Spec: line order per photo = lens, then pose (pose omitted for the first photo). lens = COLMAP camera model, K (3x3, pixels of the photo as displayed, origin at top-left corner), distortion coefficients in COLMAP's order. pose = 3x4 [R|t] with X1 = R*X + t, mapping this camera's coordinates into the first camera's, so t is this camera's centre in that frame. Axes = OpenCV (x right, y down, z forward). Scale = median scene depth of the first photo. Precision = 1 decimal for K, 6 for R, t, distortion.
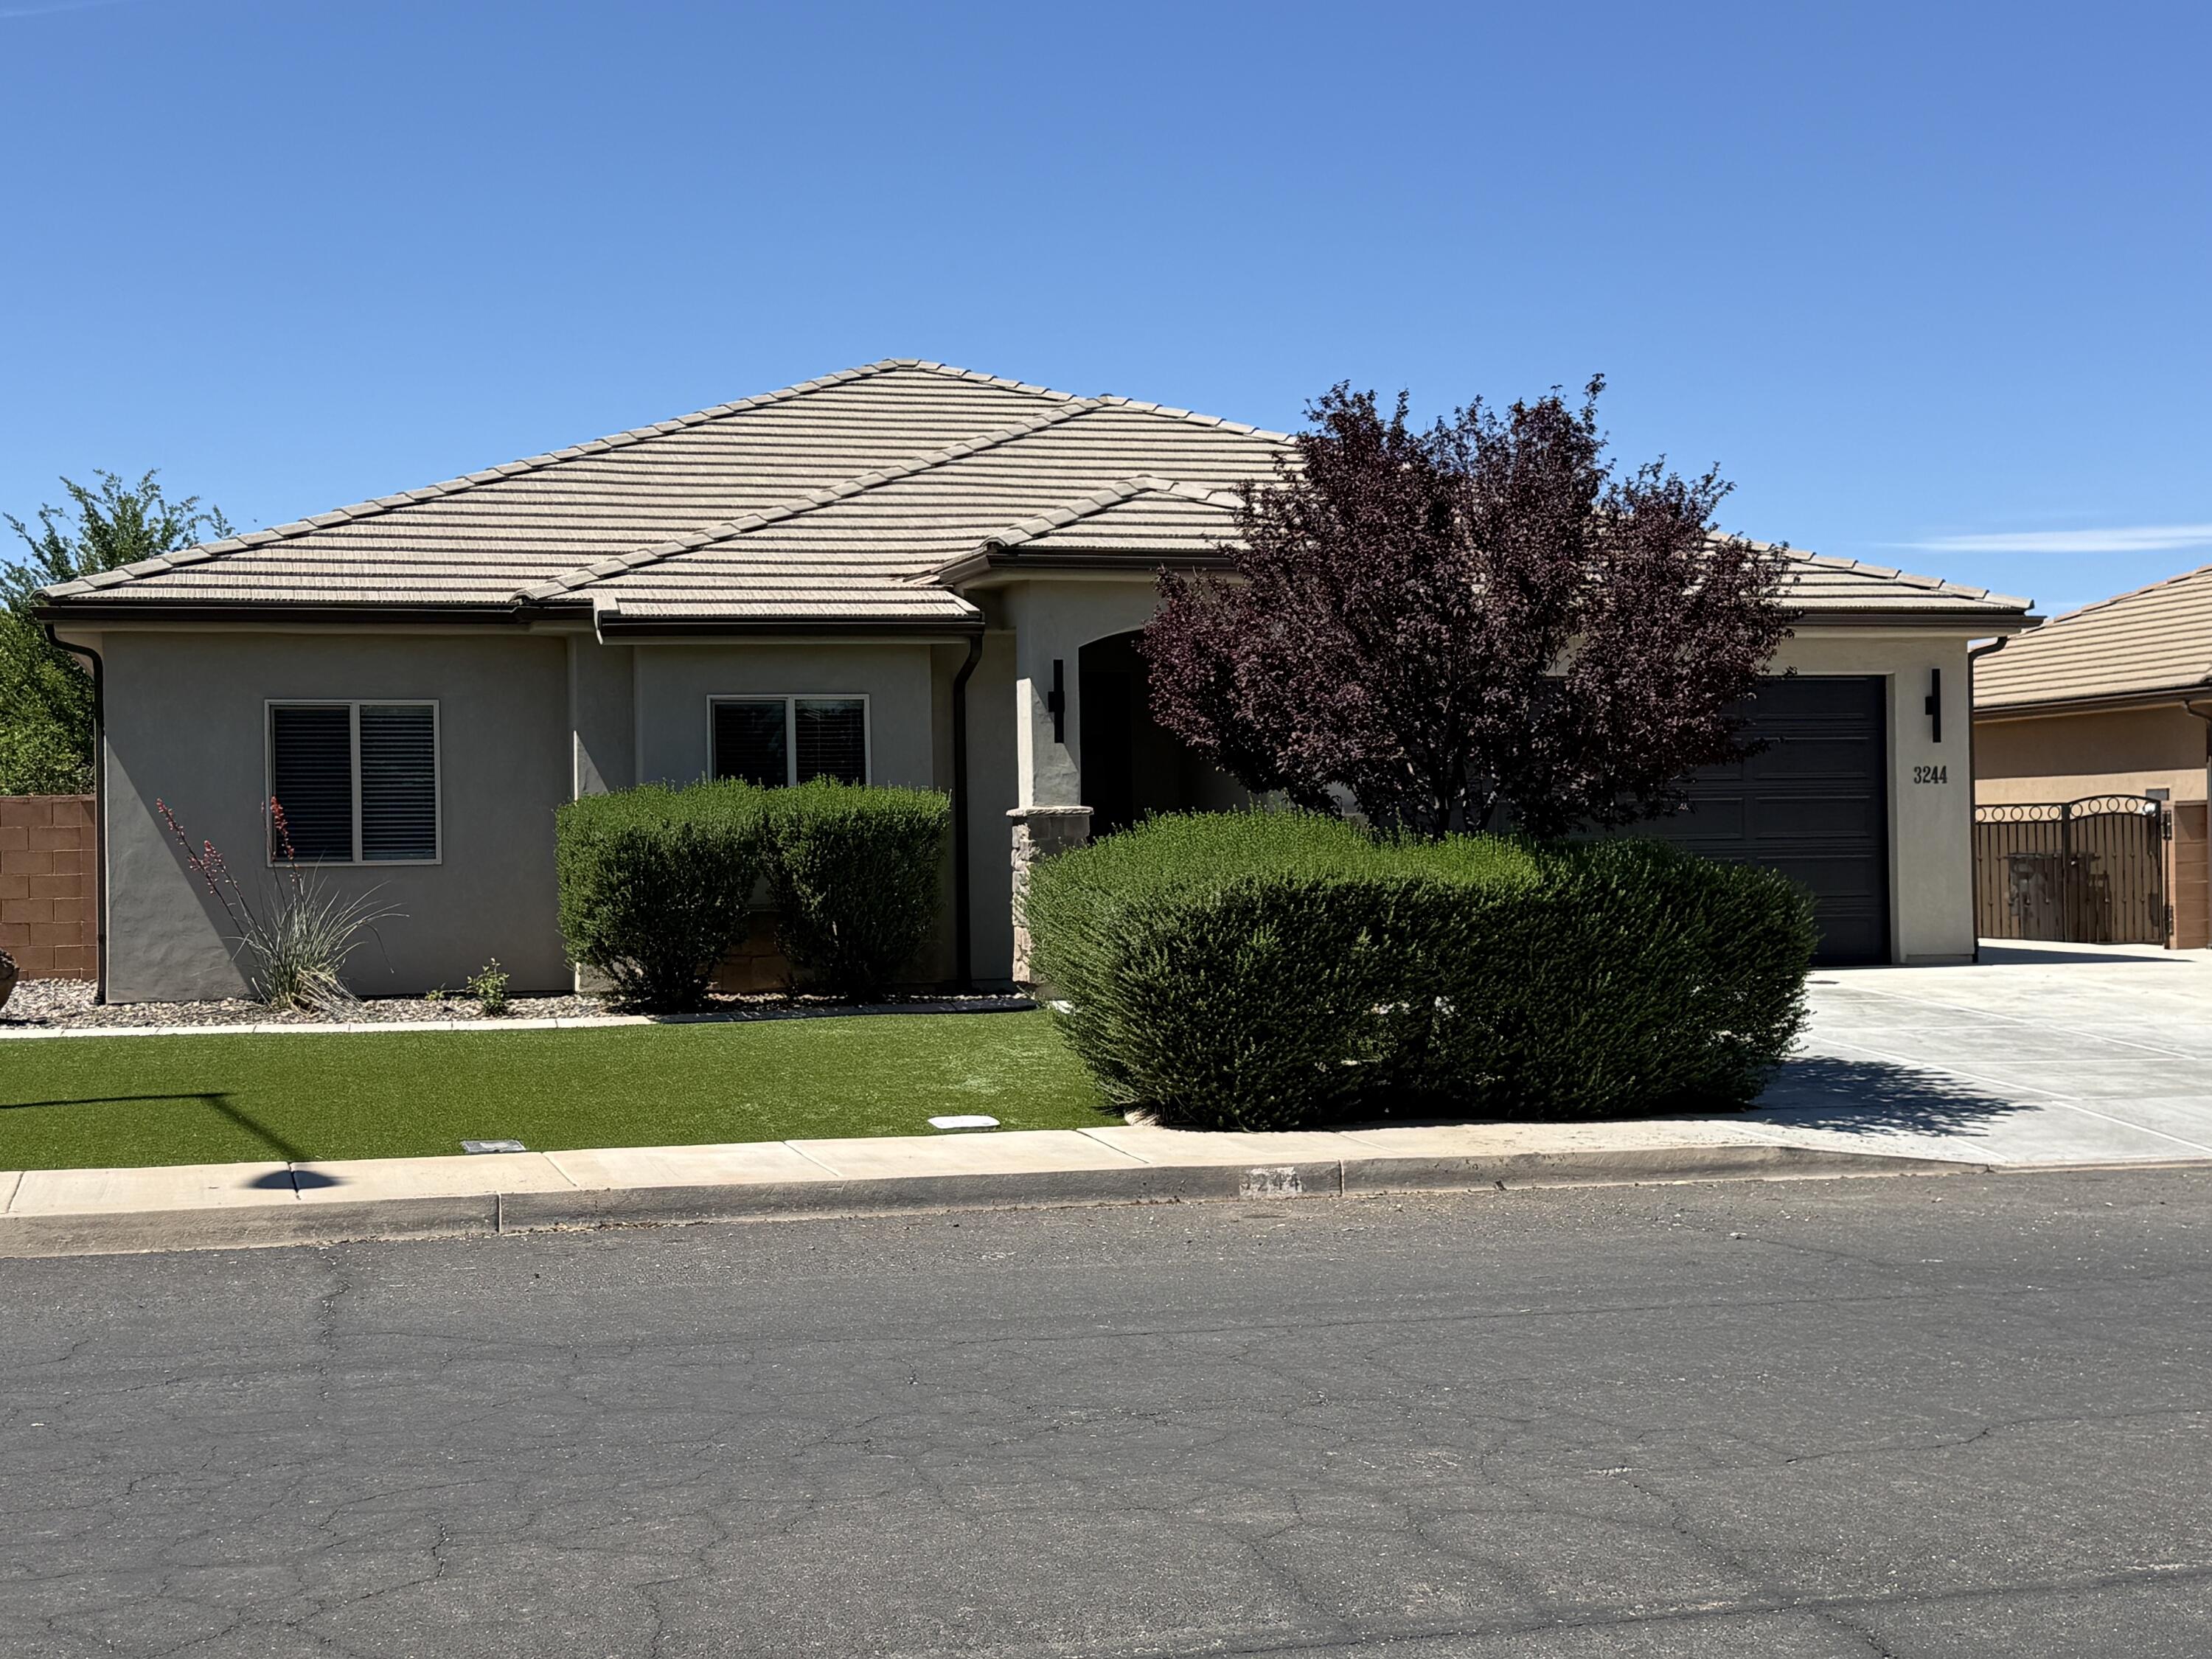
lens RADIAL K [[2988.2, 0, 1103.6], [0, 2988.2, 833.7], [0, 0, 1]] dist [0.091076, 0.000000]
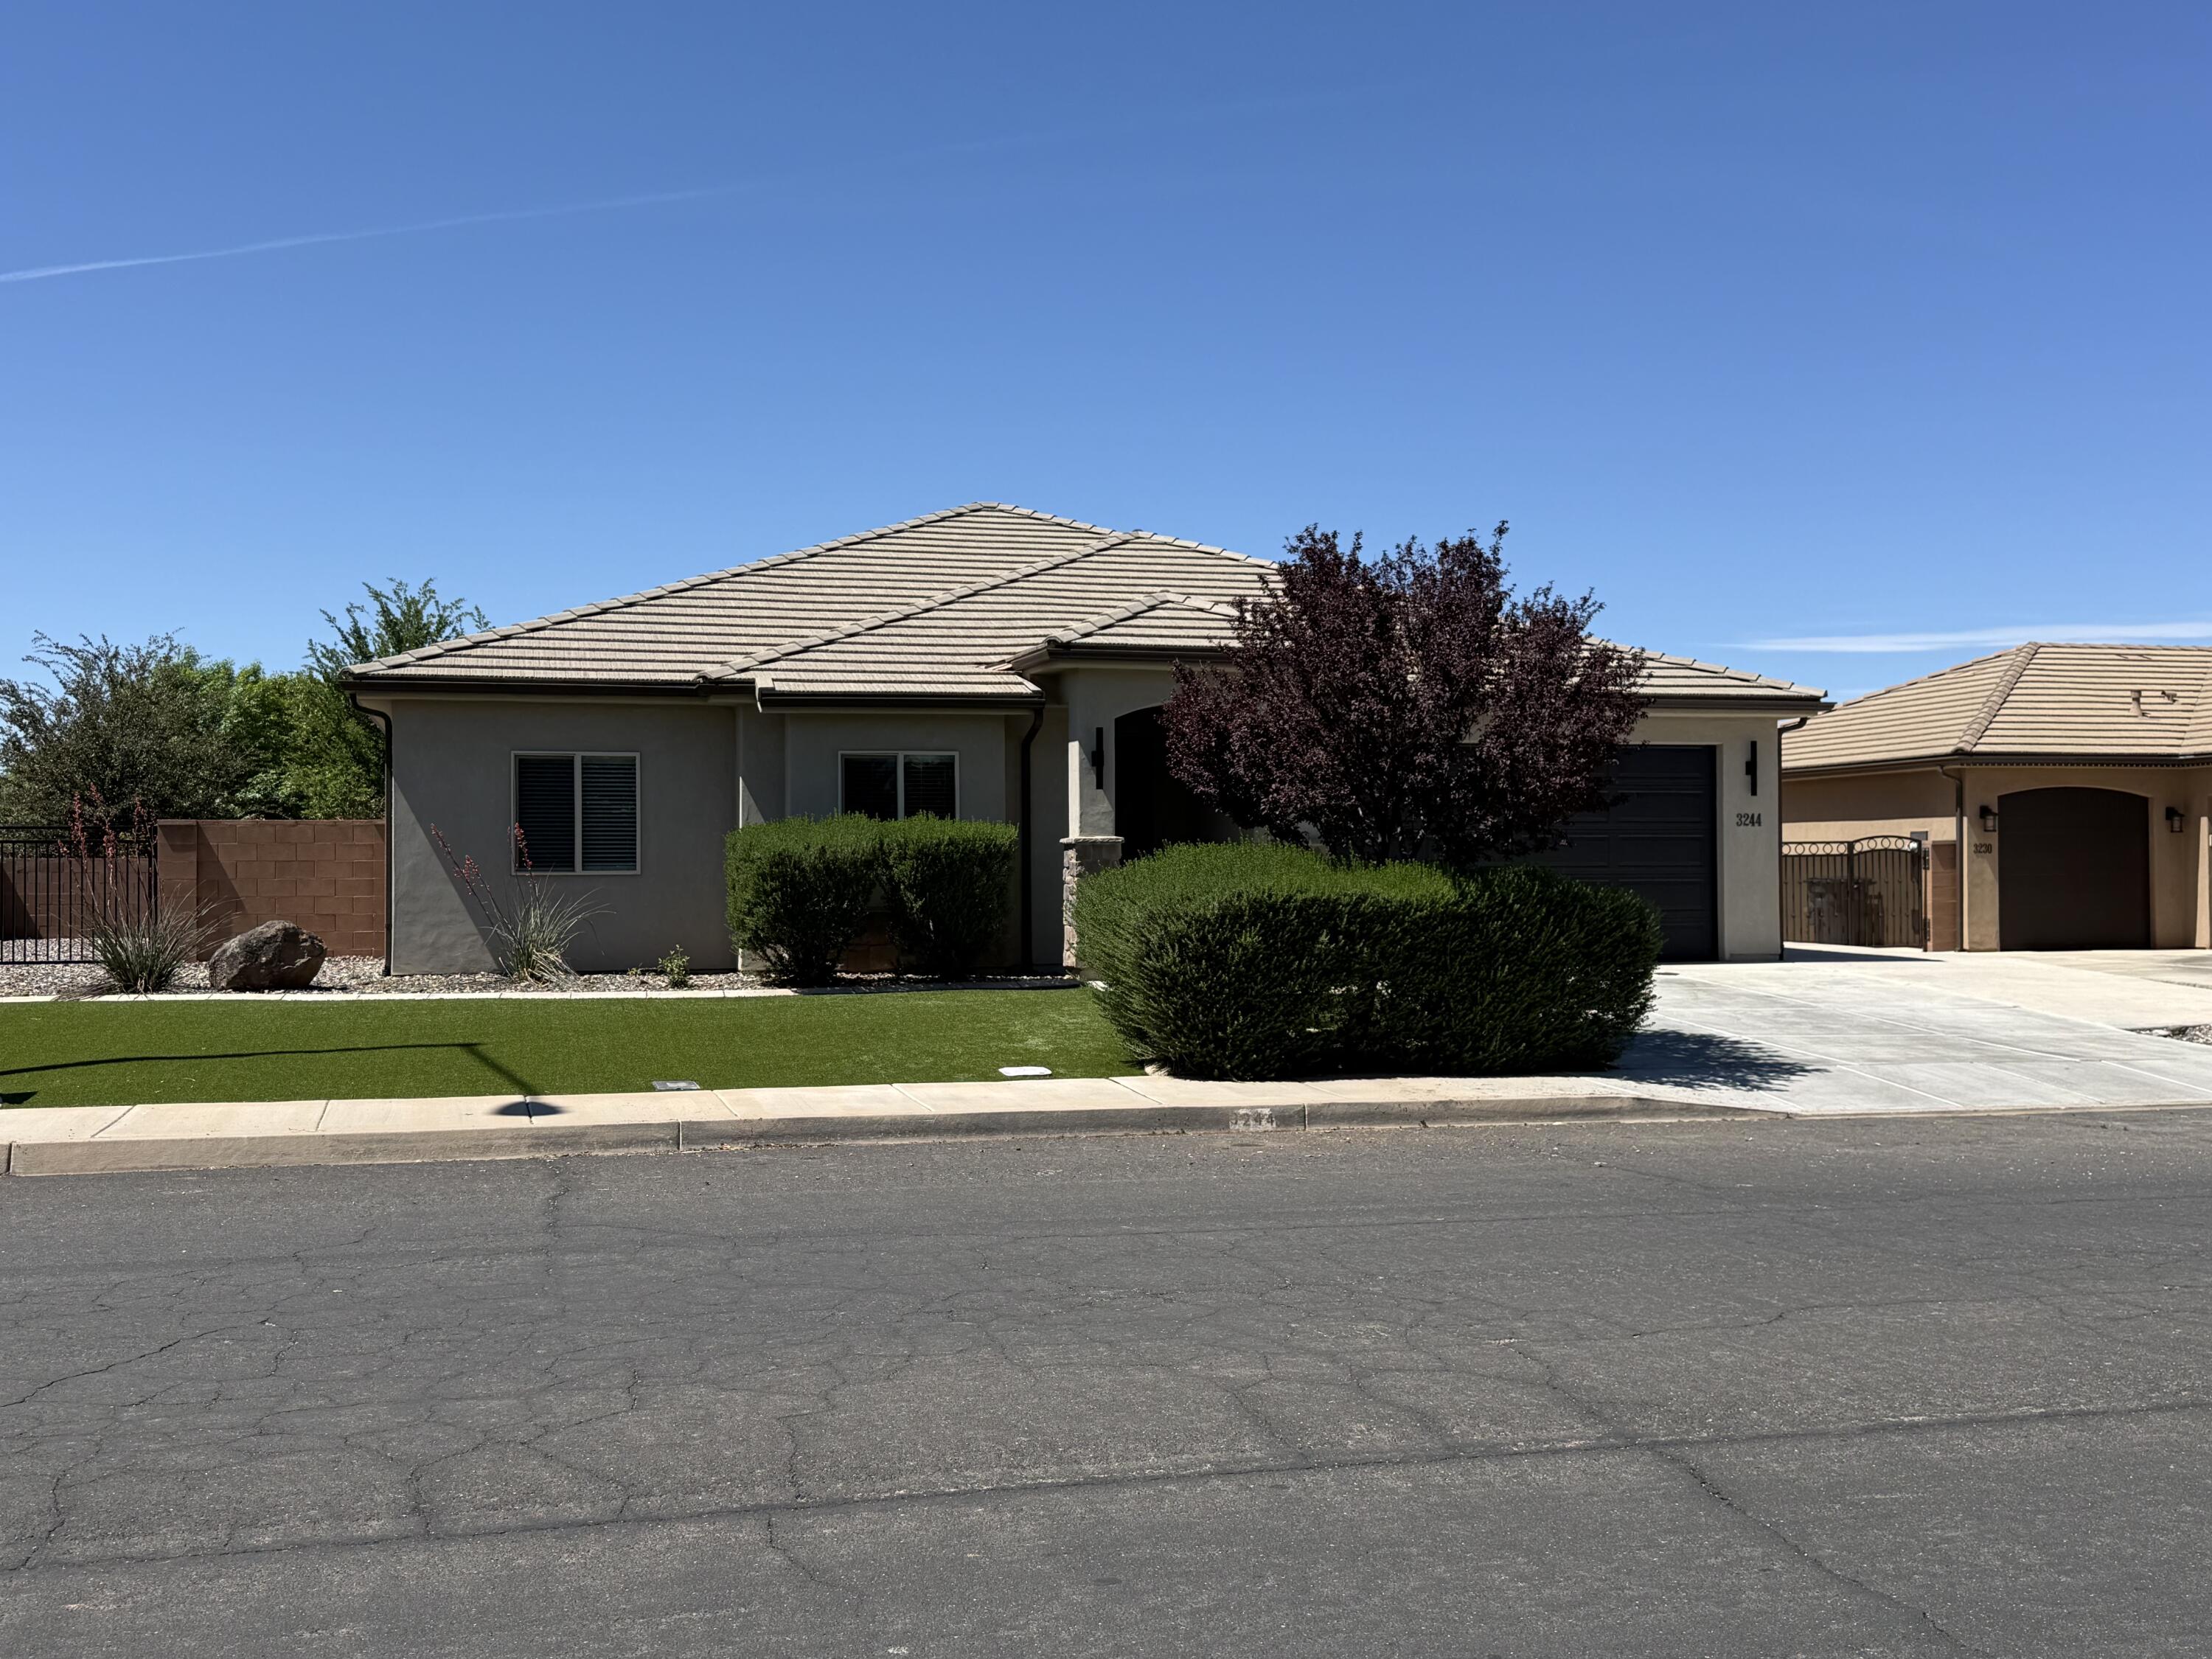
lens RADIAL K [[2227.3, 0, 1114.8], [0, 2227.3, 838.3], [0, 0, 1]] dist [0.084819, 0.000000]
pose [[0.999905, 0.011186, -0.008031, 0.000360], [-0.011242, 0.999912, -0.007019, -0.001520], [0.007951, 0.007108, 0.999943, -0.002398]]
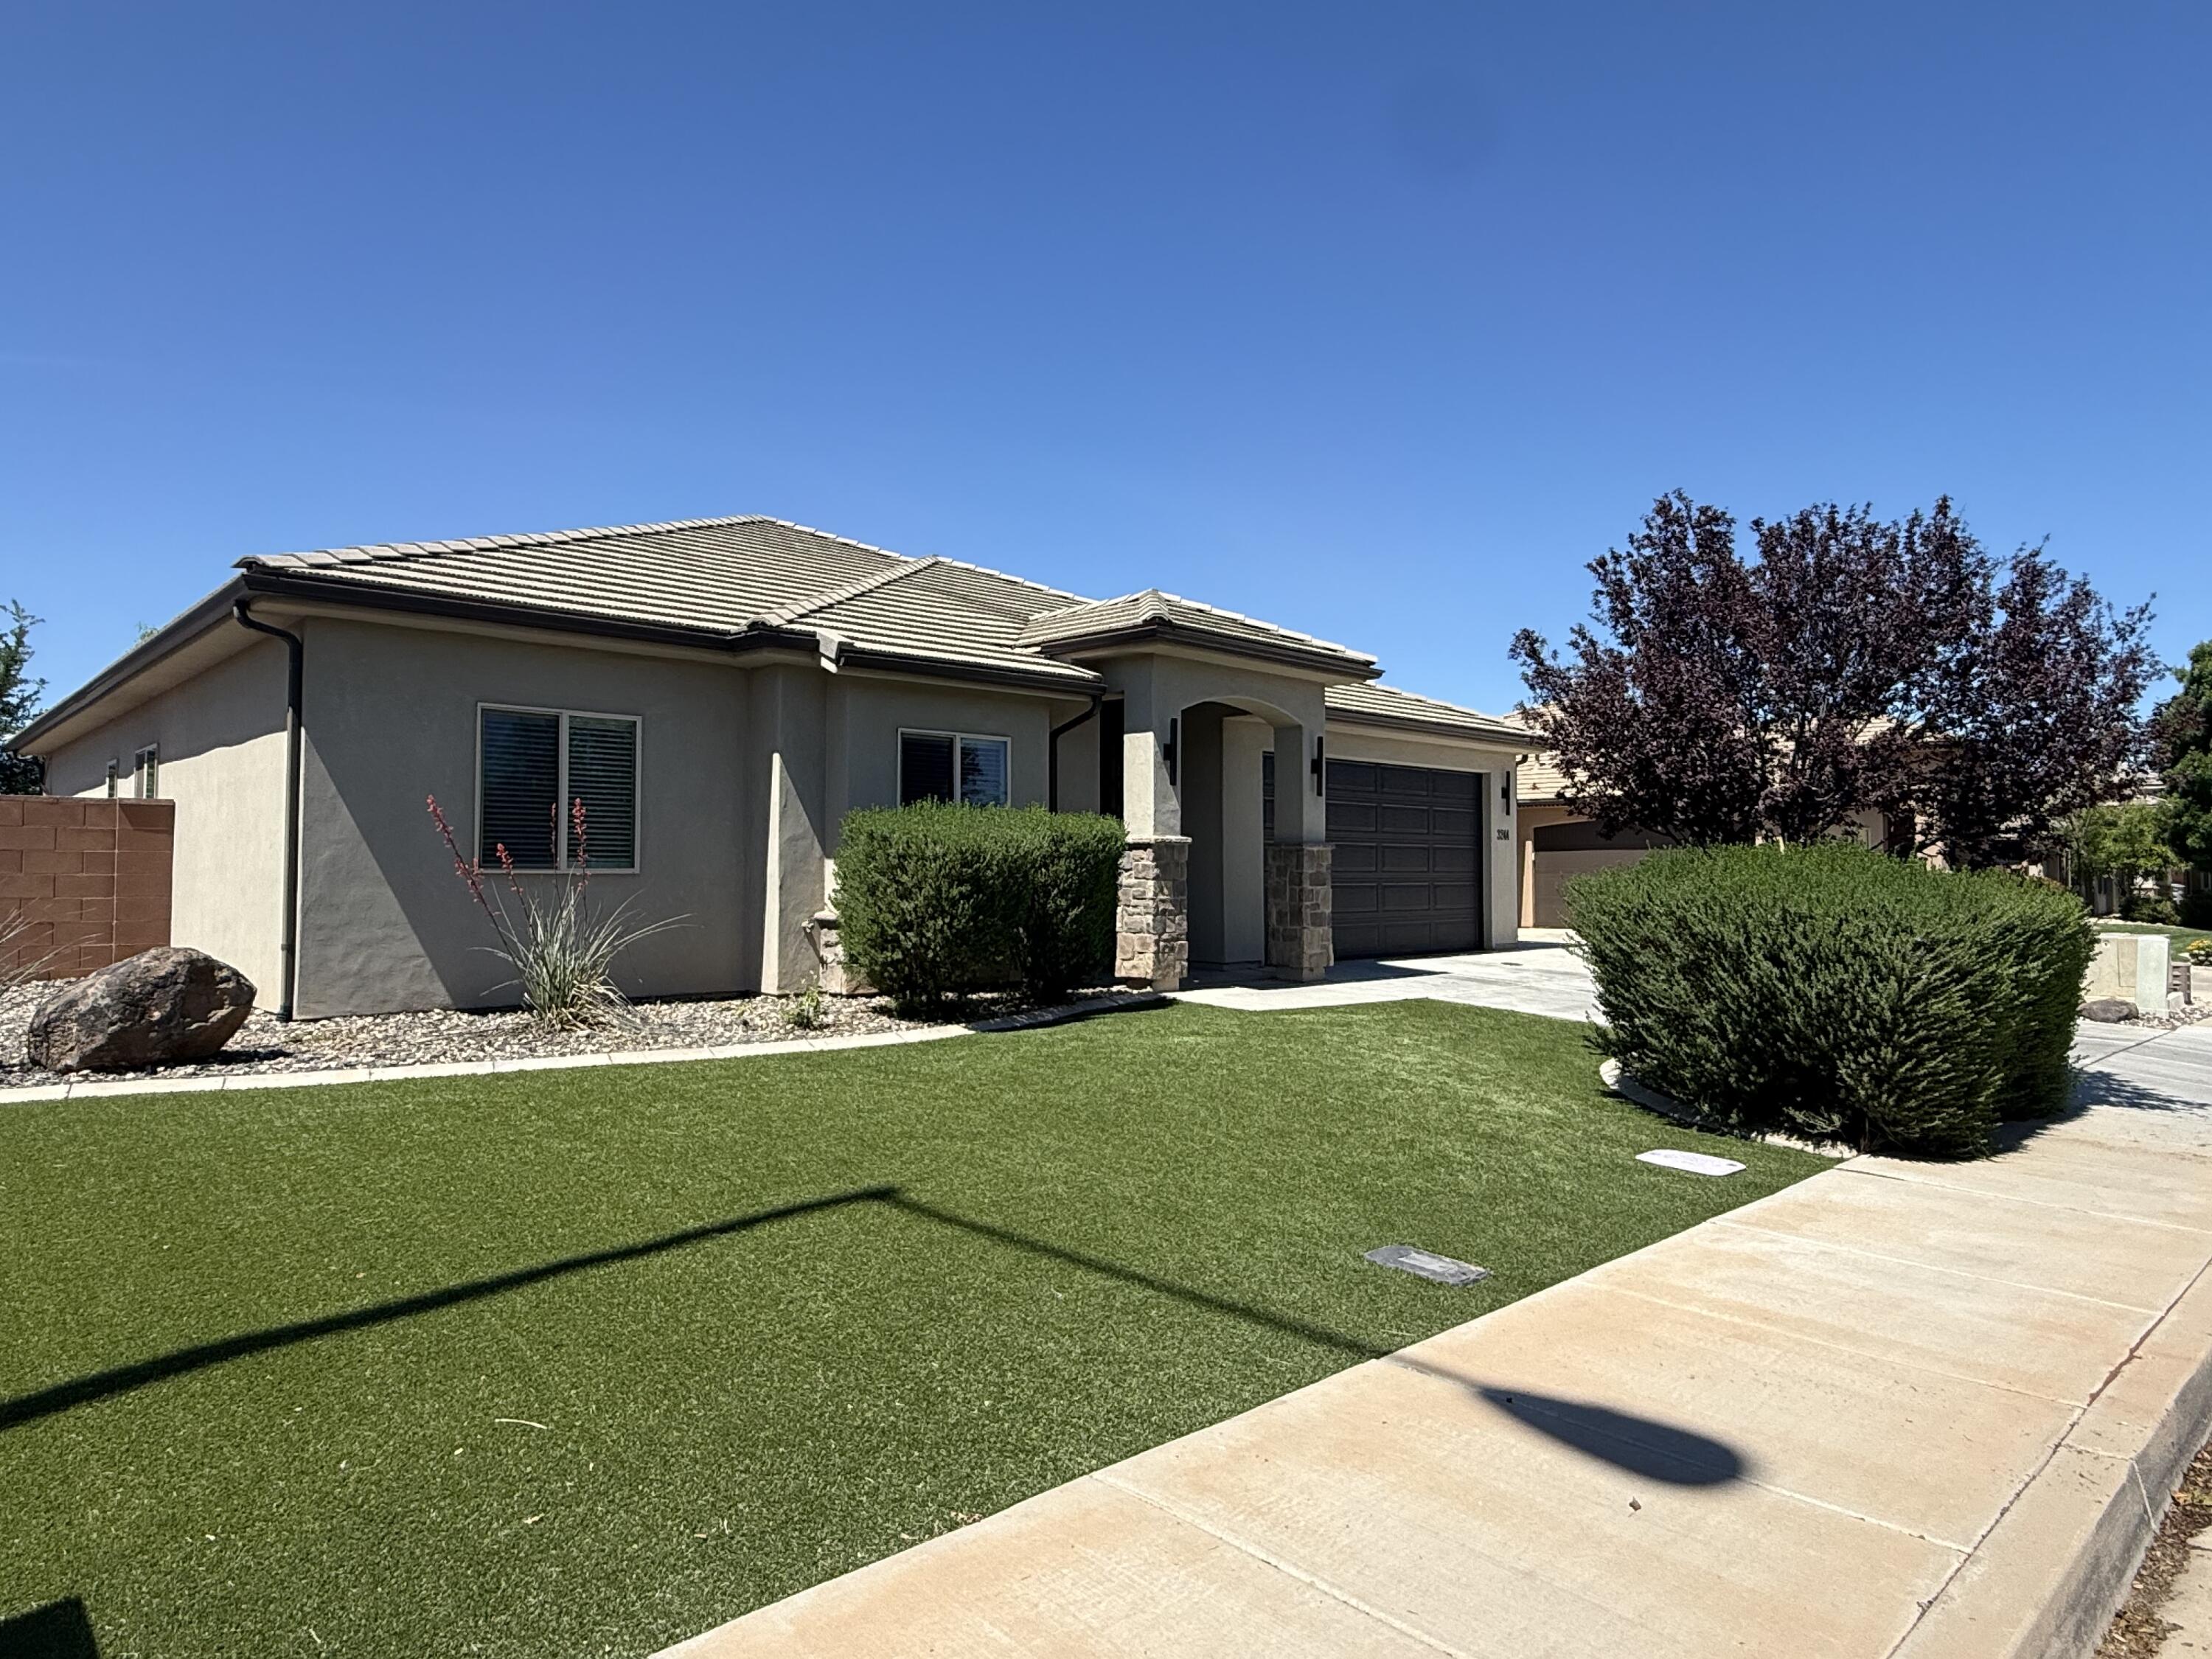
lens RADIAL K [[1350.5, 0, 1101.5], [0, 1350.5, 822.7], [0, 0, 1]] dist [0.010153, 0.004551]
pose [[0.884073, 0.036286, 0.465938, -0.351034], [-0.021496, 0.999083, -0.037021, 0.007654], [-0.466854, 0.022714, 0.884043, 0.596321]]
